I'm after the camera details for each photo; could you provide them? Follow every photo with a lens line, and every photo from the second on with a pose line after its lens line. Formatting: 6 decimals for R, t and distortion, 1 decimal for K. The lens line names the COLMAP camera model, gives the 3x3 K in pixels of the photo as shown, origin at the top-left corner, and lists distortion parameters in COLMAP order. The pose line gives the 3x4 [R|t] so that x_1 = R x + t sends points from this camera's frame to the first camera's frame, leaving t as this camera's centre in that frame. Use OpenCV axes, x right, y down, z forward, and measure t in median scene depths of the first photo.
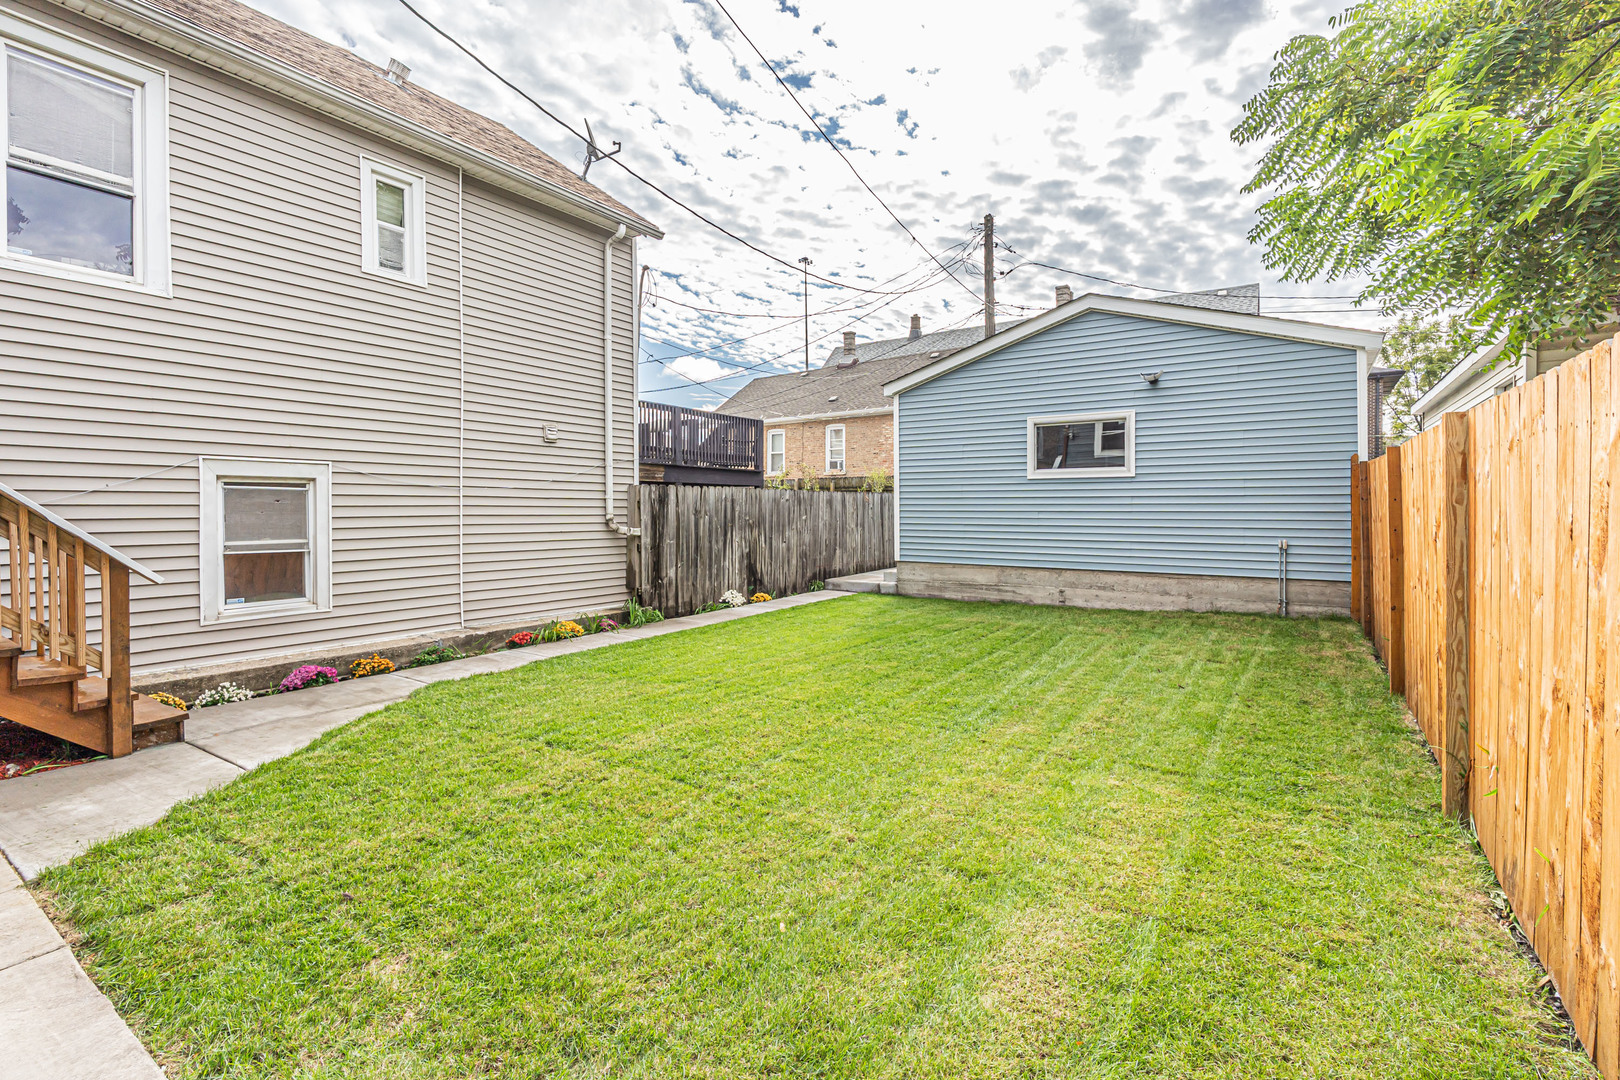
lens RADIAL K [[726.6, 0, 809.6], [0, 726.6, 529.3], [0, 0, 1]] dist [-0.002562, -0.000313]
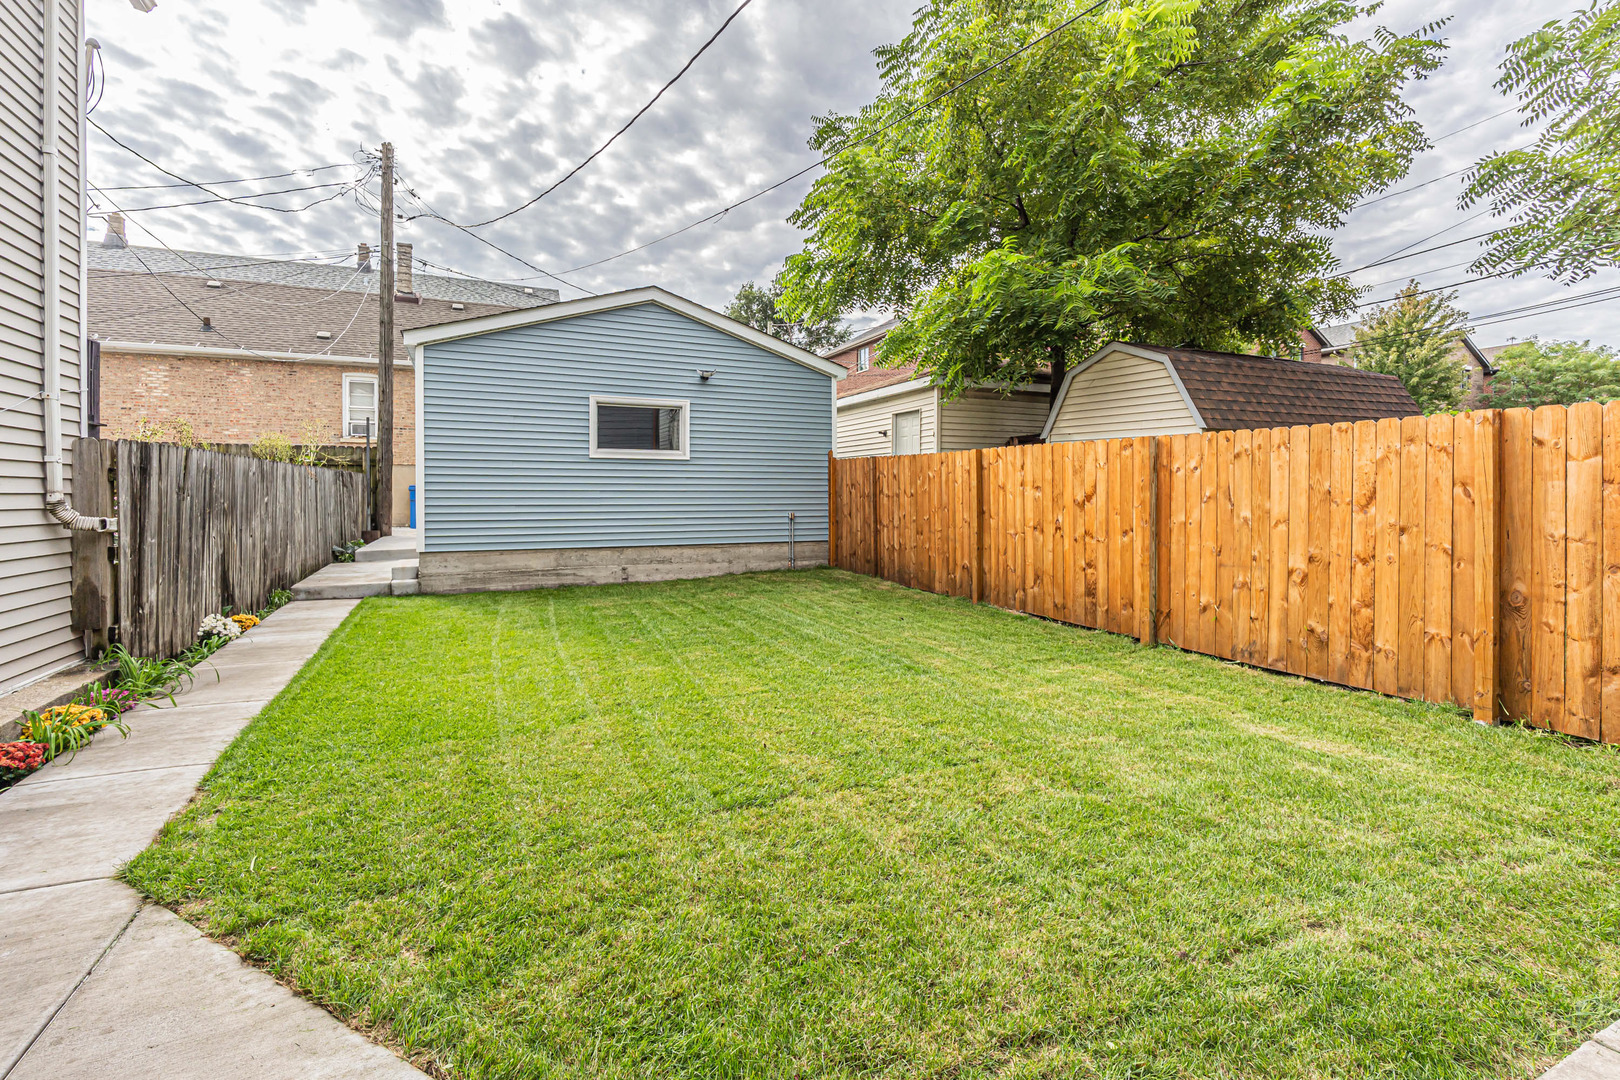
lens RADIAL K [[727.7, 0, 811.6], [0, 727.7, 513.5], [0, 0, 1]] dist [-0.002352, -0.001077]
pose [[0.518043, -0.023383, 0.855035, -0.389458], [0.023487, 0.999638, 0.013107, 0.000059], [-0.855032, 0.013292, 0.518405, 0.237377]]
